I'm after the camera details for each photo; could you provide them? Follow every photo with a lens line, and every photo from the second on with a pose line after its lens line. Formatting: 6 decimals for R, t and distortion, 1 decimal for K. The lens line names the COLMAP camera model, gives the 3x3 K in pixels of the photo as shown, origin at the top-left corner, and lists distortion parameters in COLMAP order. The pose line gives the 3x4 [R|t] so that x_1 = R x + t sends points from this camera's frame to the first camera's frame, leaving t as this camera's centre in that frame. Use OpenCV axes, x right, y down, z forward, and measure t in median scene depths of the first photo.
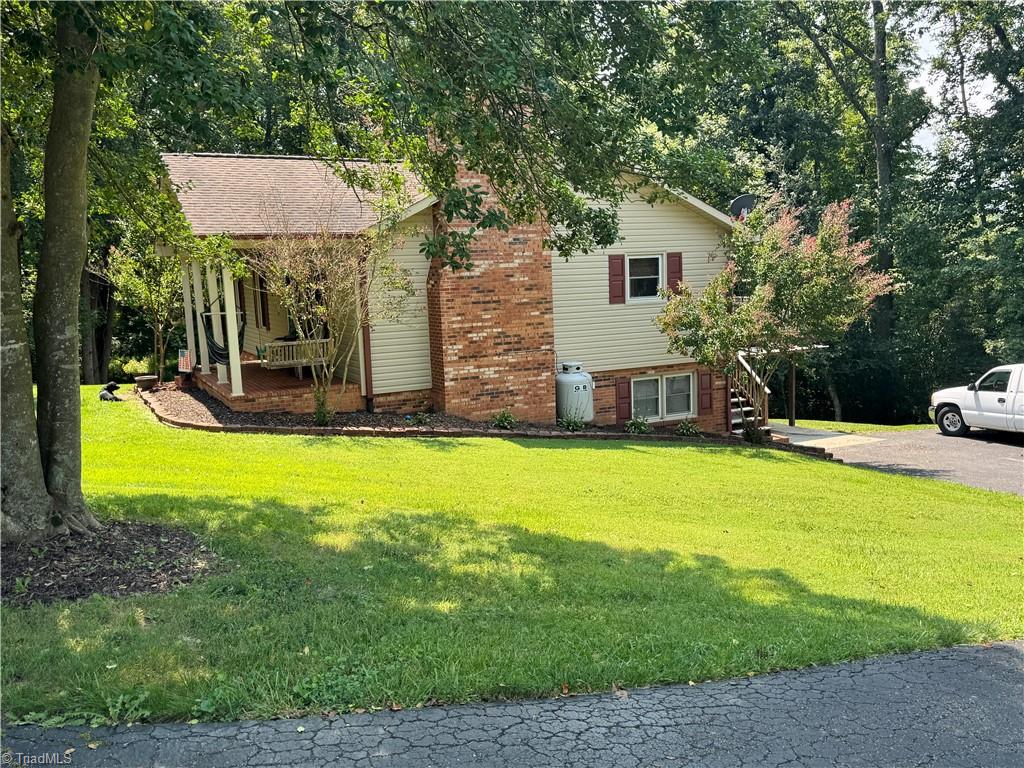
lens RADIAL K [[893.5, 0, 512.2], [0, 893.5, 385.0], [0, 0, 1]] dist [0.000765, 0.000015]
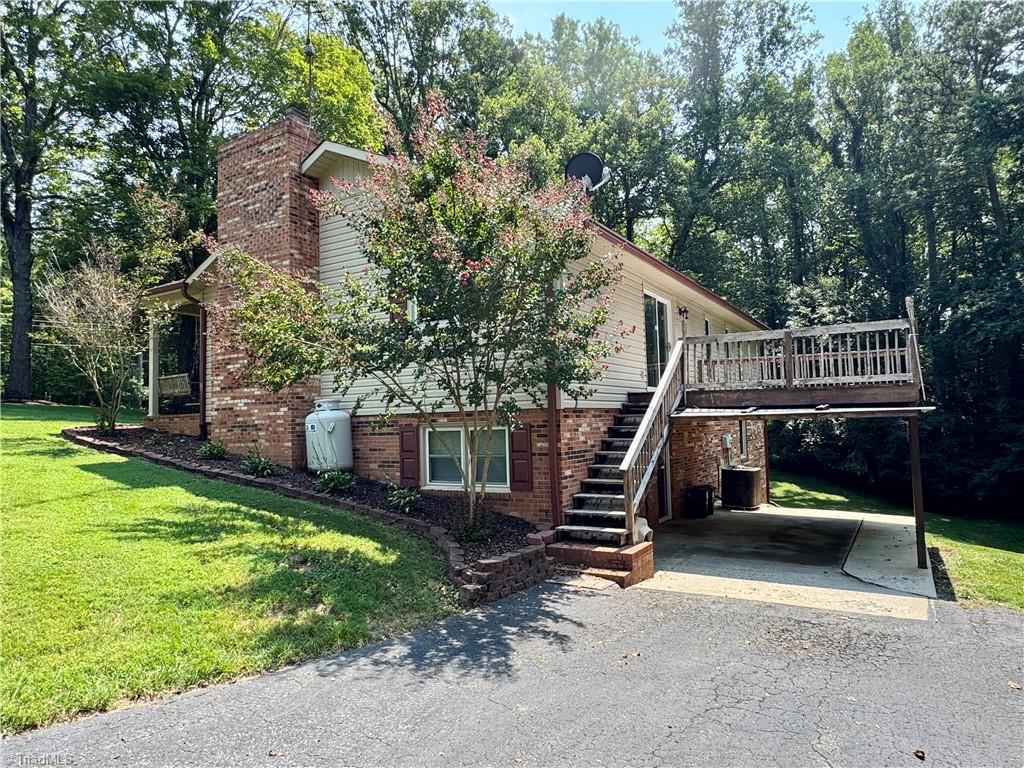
lens RADIAL K [[652.3, 0, 511.7], [0, 652.3, 384.2], [0, 0, 1]] dist [-0.000289, -0.000036]
pose [[0.542975, -0.028085, -0.839279, 0.730633], [-0.105348, 0.989267, -0.101259, 0.005122], [0.833115, 0.143397, 0.534188, 0.853463]]
